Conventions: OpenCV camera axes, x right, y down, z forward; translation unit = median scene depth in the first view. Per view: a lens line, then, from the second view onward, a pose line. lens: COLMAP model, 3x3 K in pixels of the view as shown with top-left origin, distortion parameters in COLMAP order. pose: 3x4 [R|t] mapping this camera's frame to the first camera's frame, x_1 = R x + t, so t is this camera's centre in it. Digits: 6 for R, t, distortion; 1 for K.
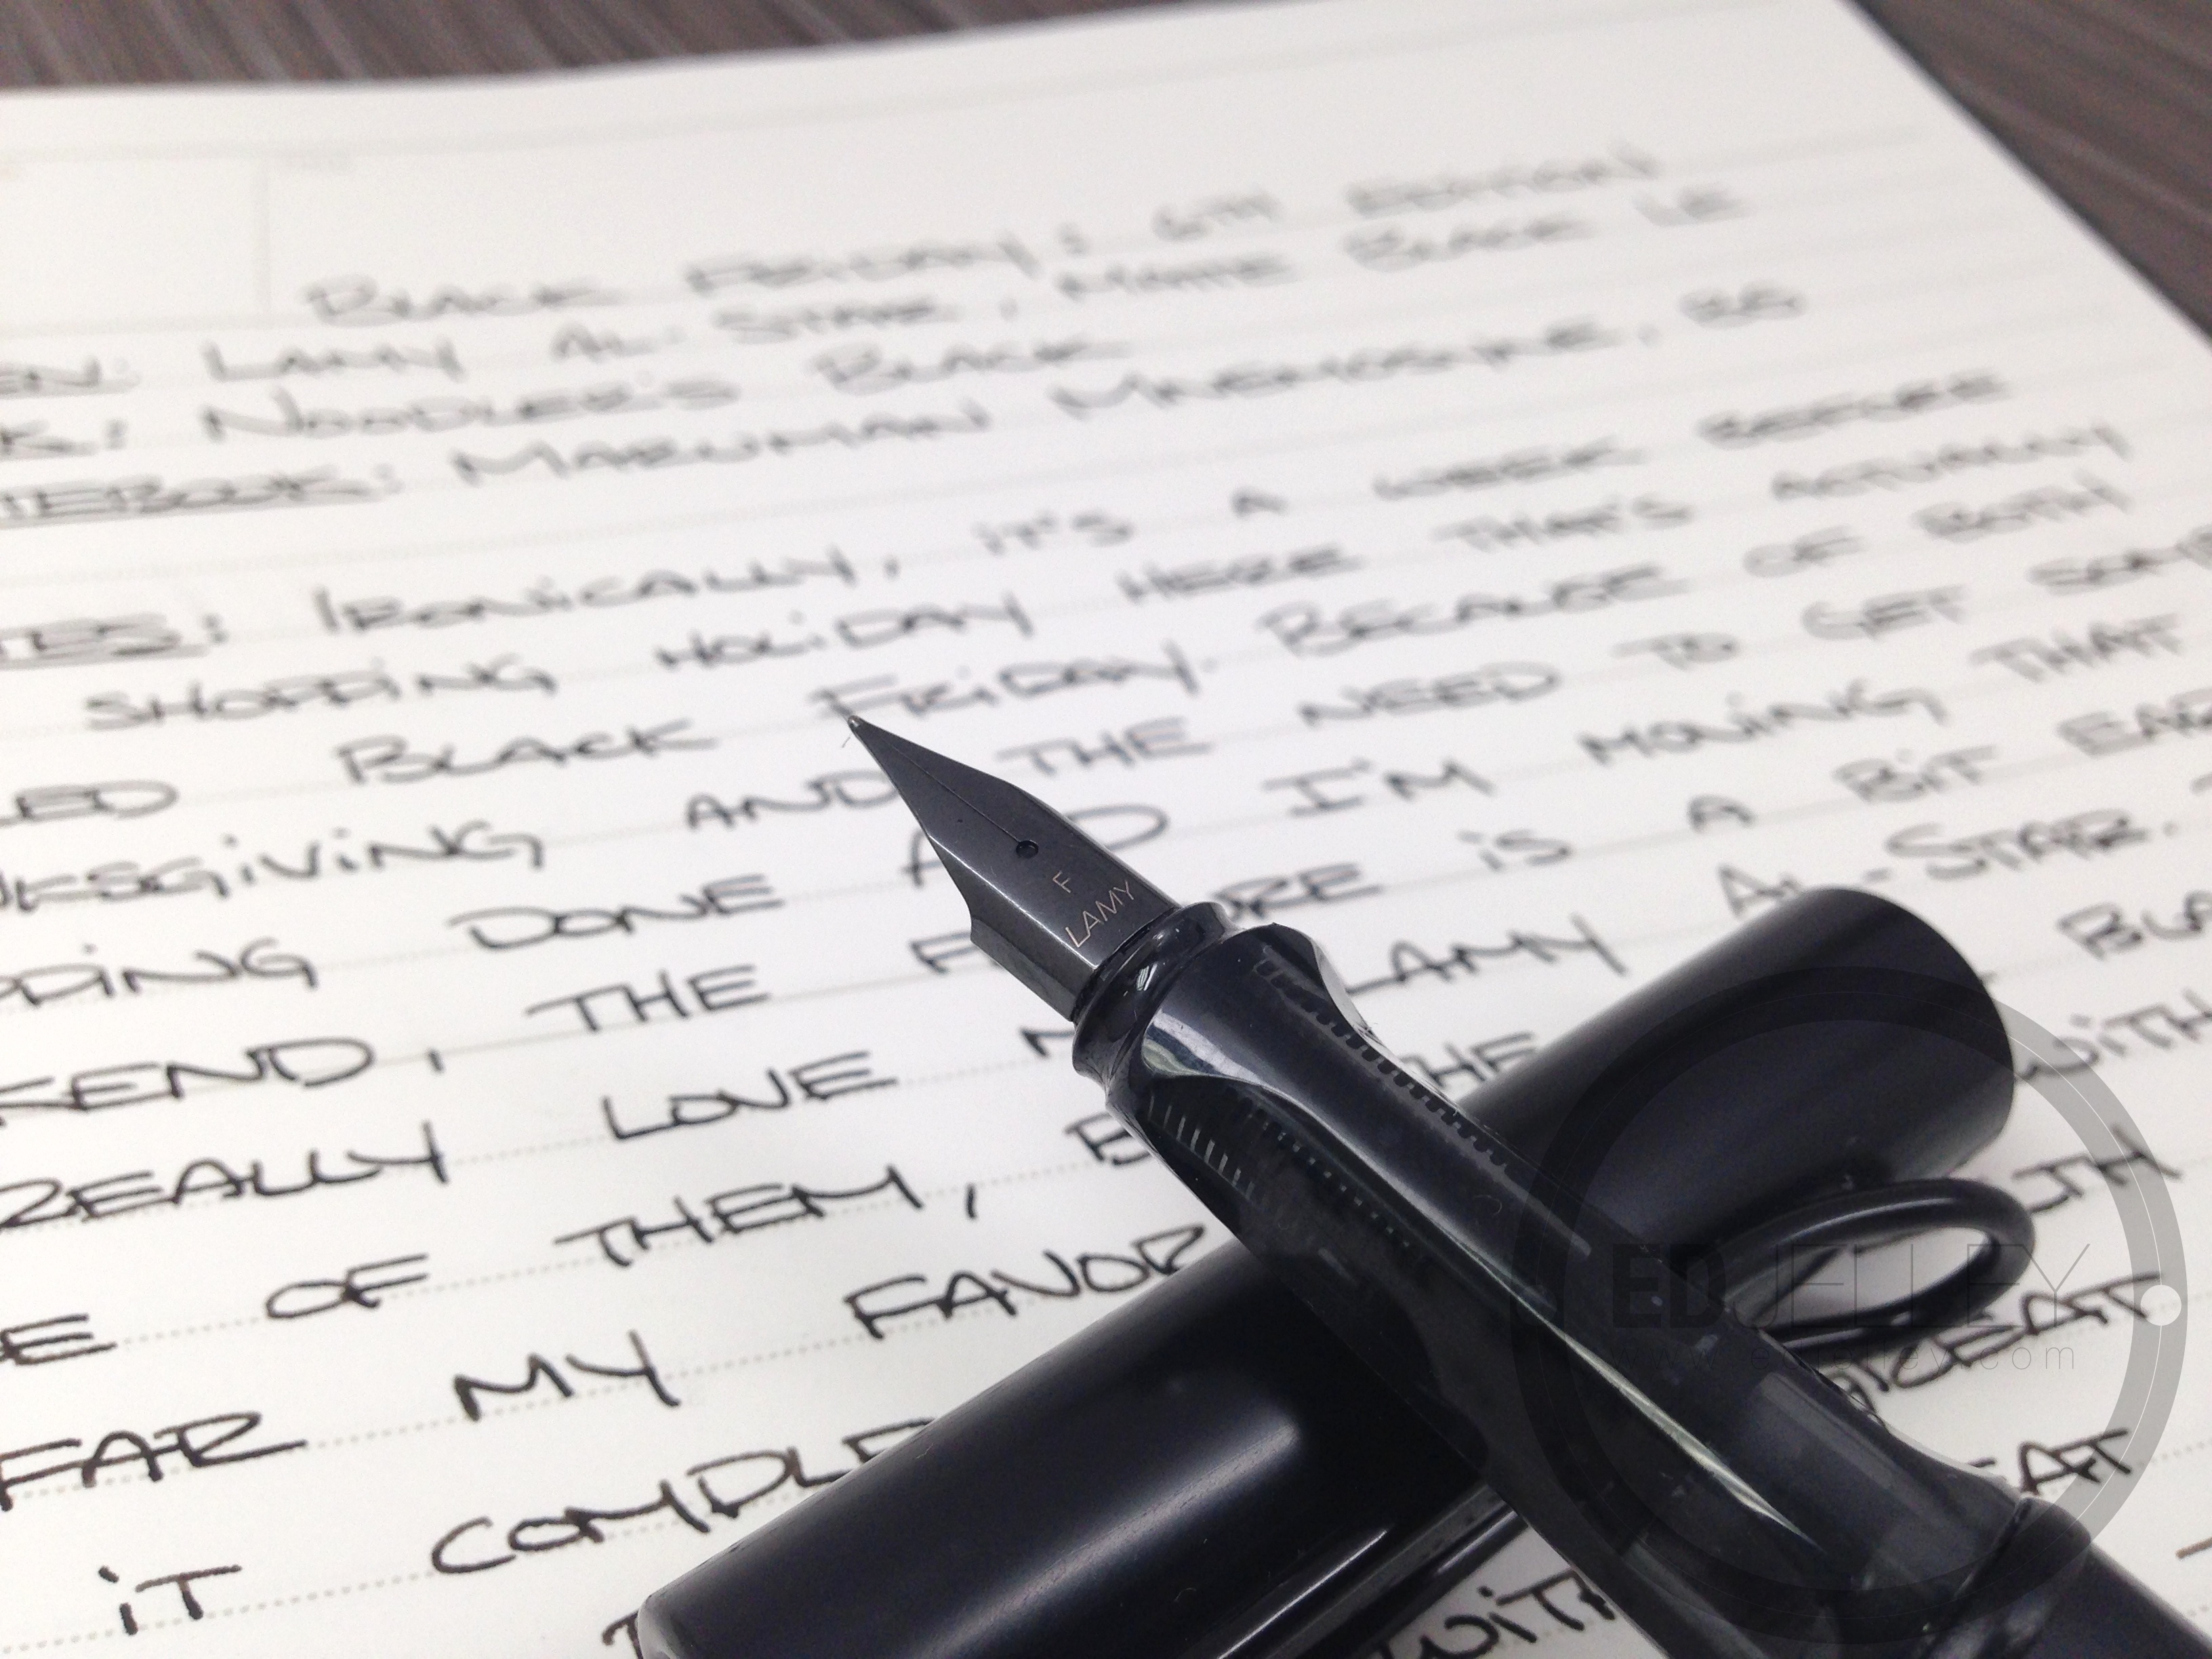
lens RADIAL K [[2170.7, 0, 1086.8], [0, 2170.7, 833.9], [0, 0, 1]] dist [0.070685, -0.195726]
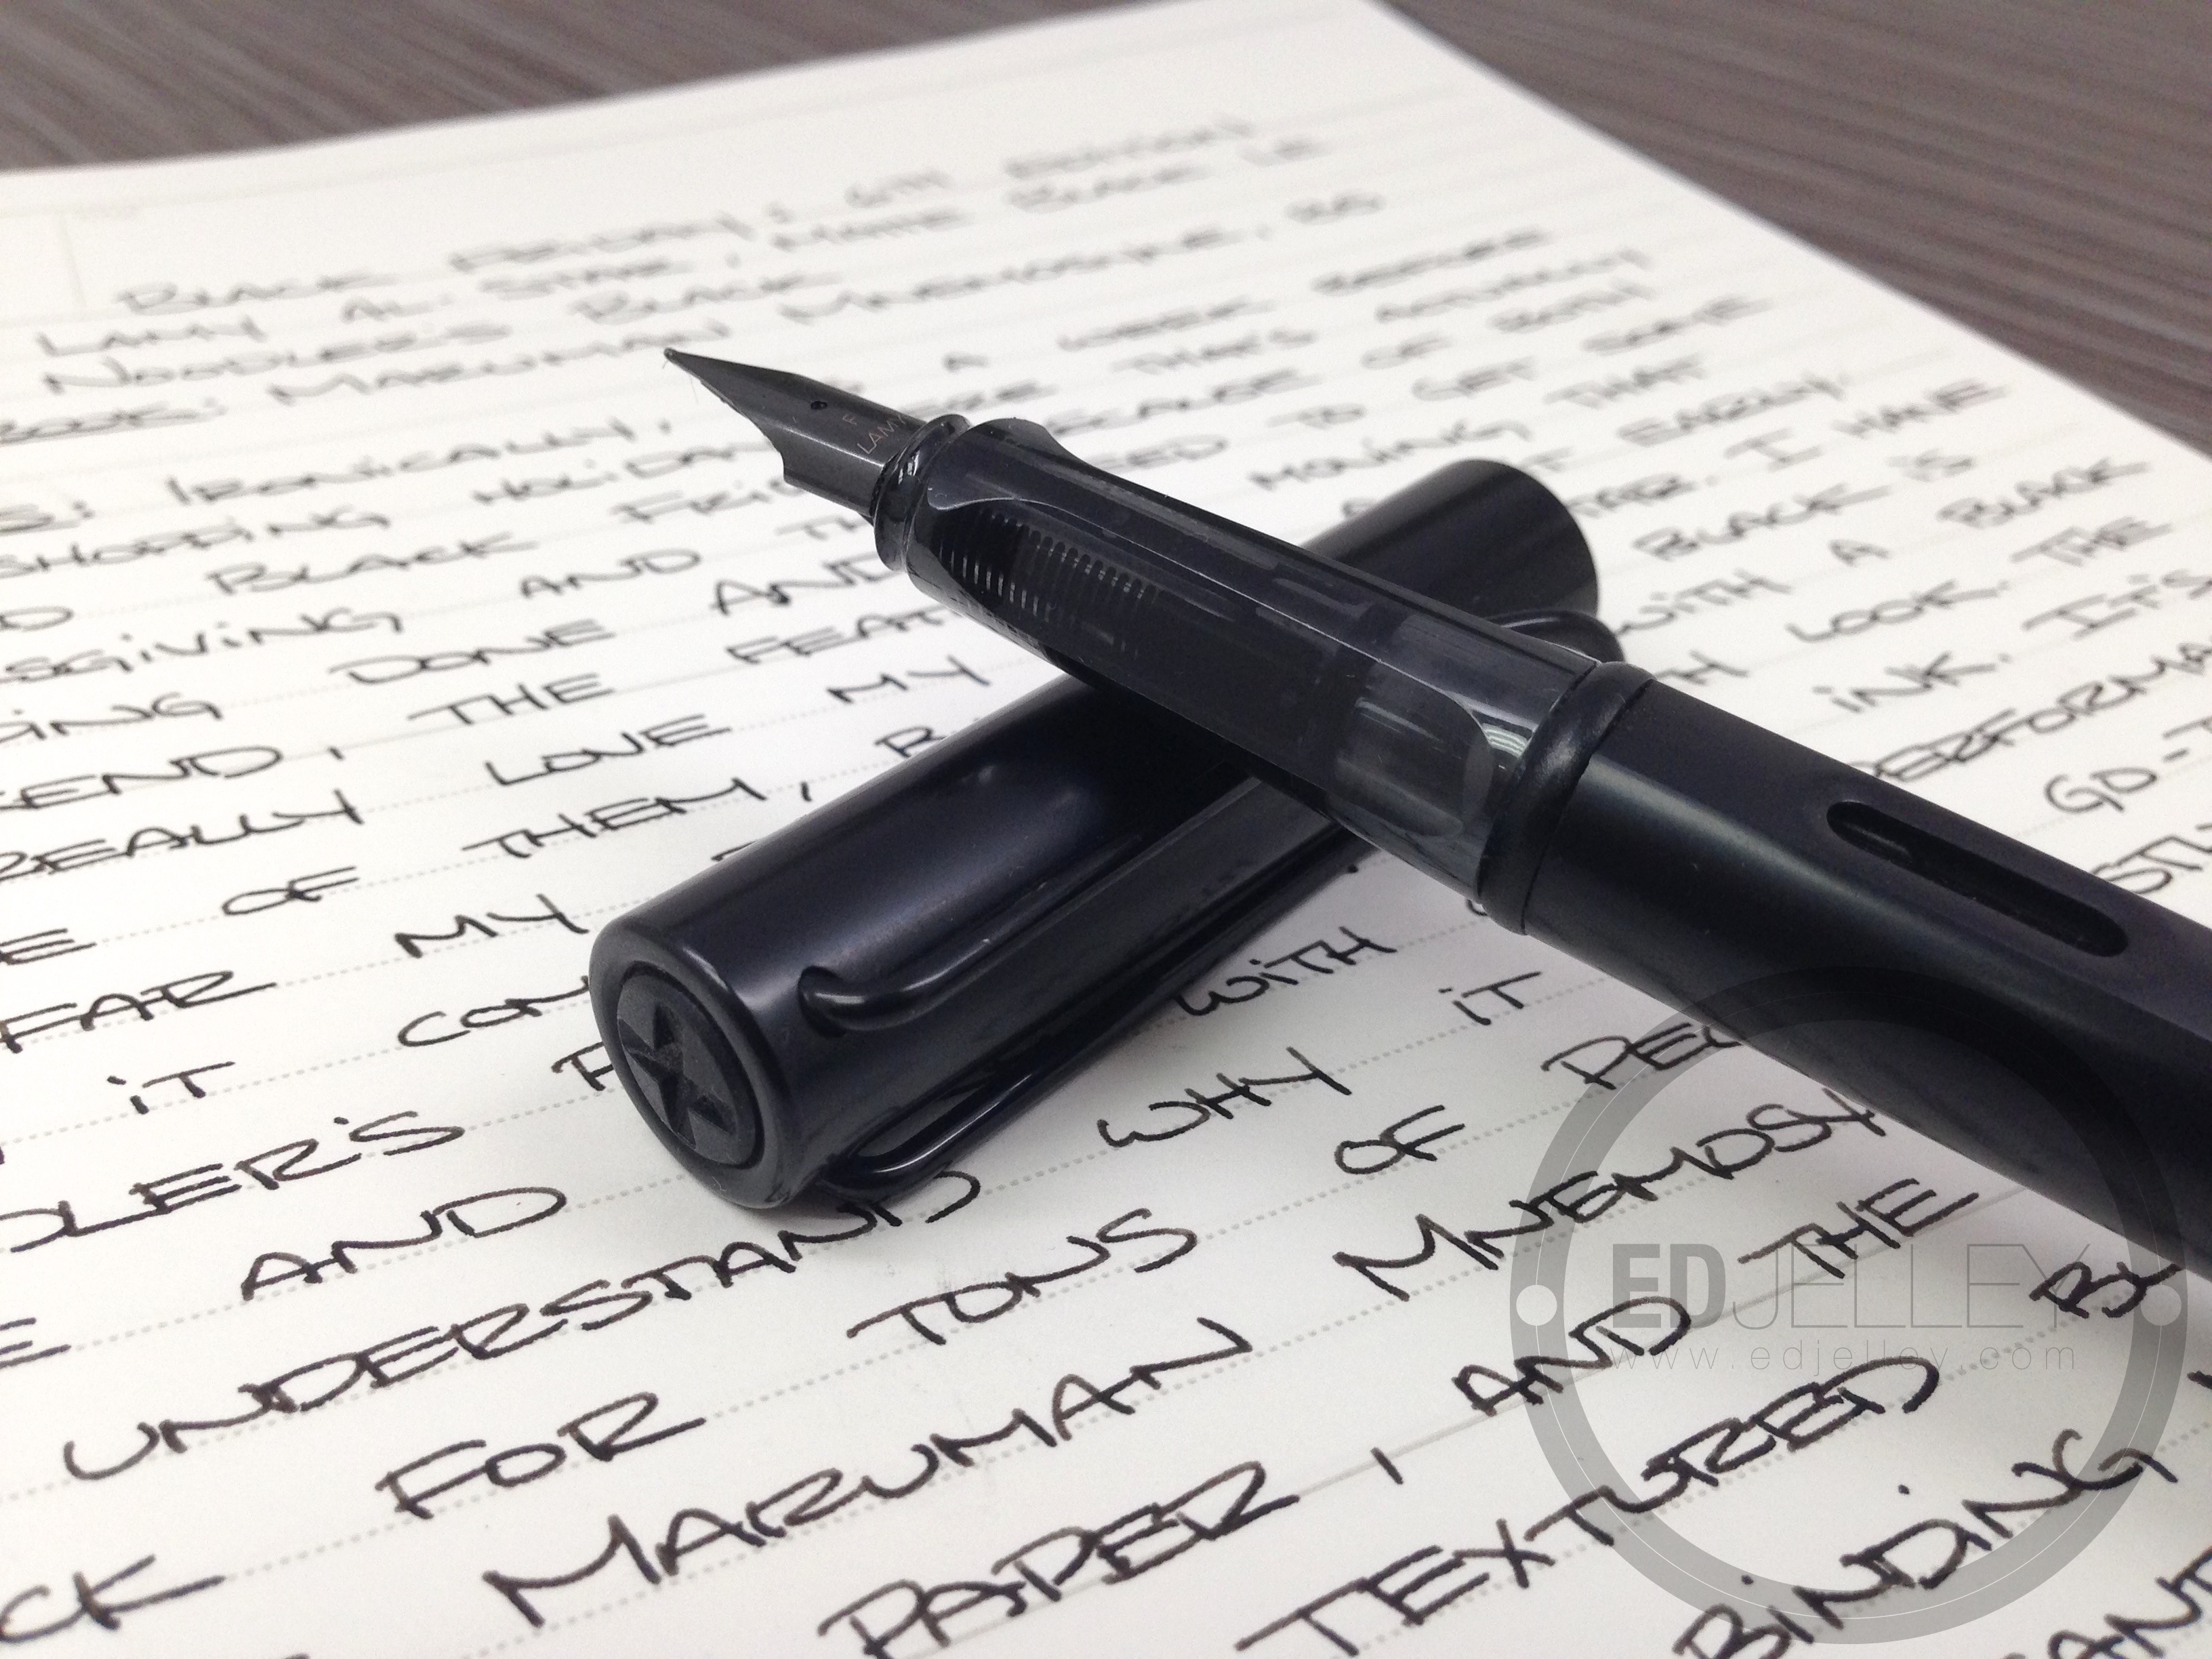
lens RADIAL K [[2170.7, 0, 1086.8], [0, 2170.7, 833.9], [0, 0, 1]] dist [0.070685, -0.195726]
pose [[0.983834, -0.124474, 0.128751, -0.047317], [0.140976, 0.981680, -0.128180, 0.301219], [-0.110437, 0.144259, 0.983358, -0.170931]]
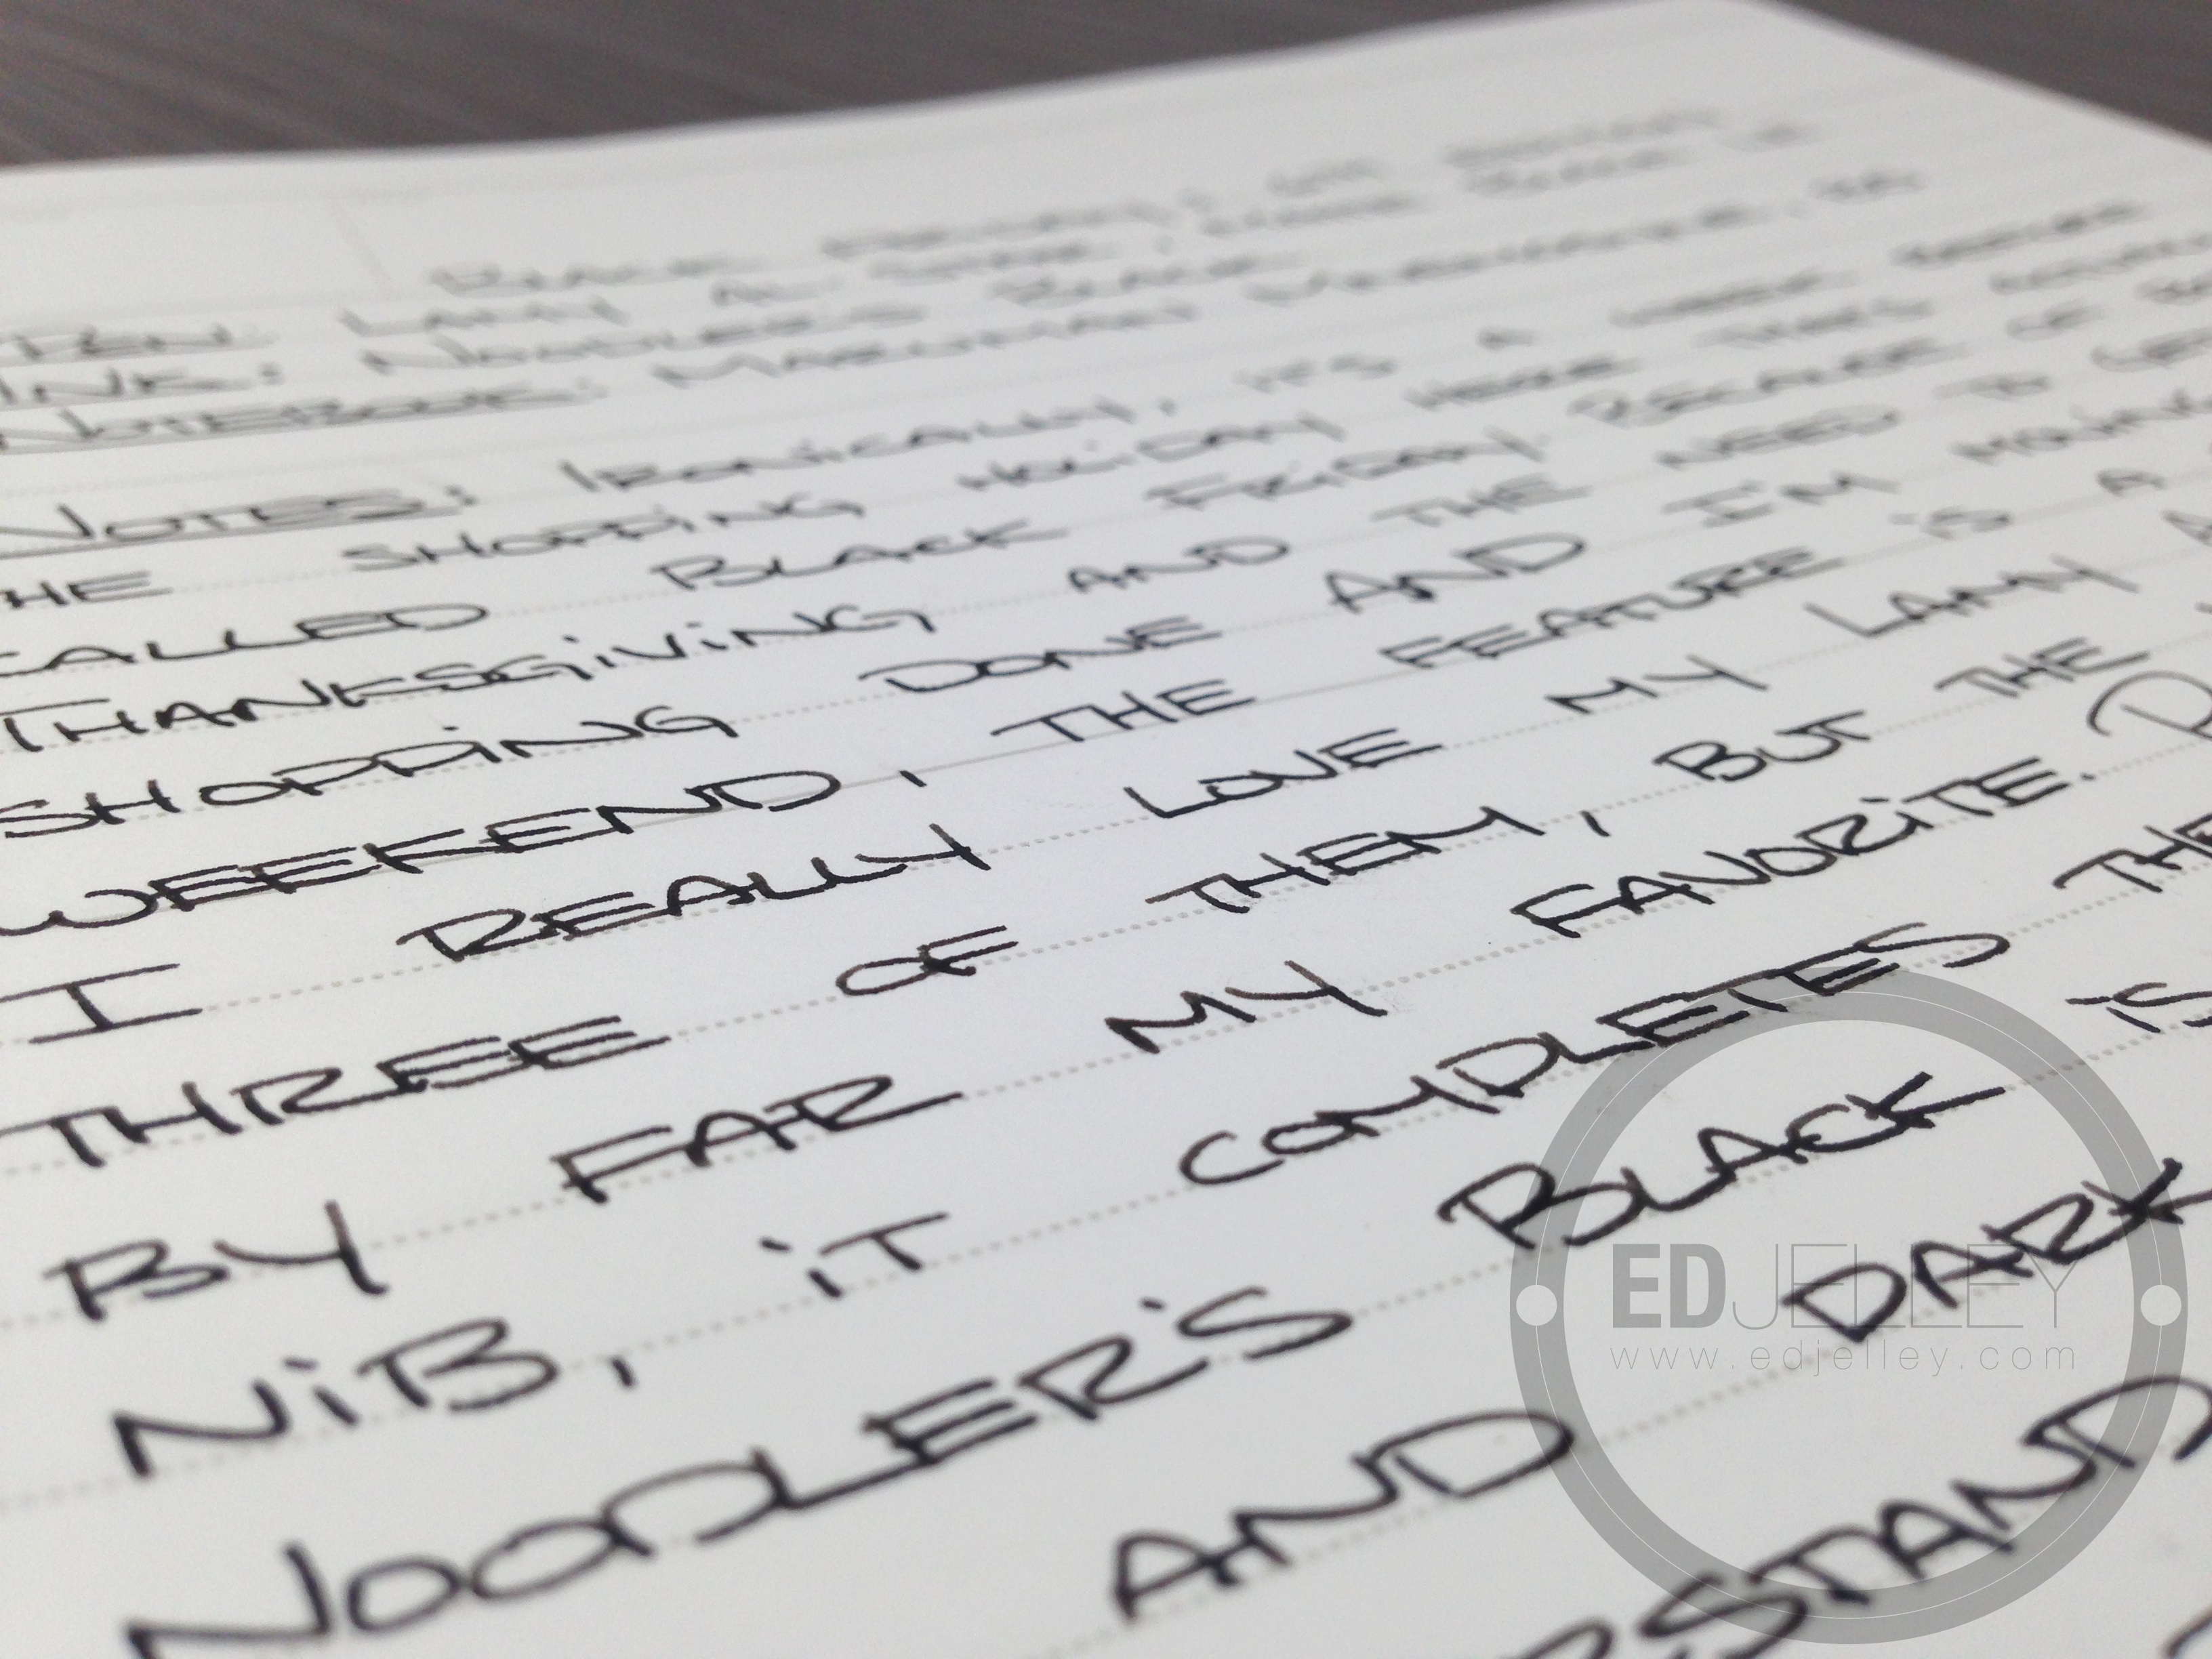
lens RADIAL K [[2170.7, 0, 1086.8], [0, 2170.7, 833.9], [0, 0, 1]] dist [0.070685, -0.195726]
pose [[0.981486, -0.124214, 0.145794, -0.301846], [0.153936, 0.964504, -0.214560, 0.263821], [-0.113967, 0.233031, 0.965768, 0.167961]]
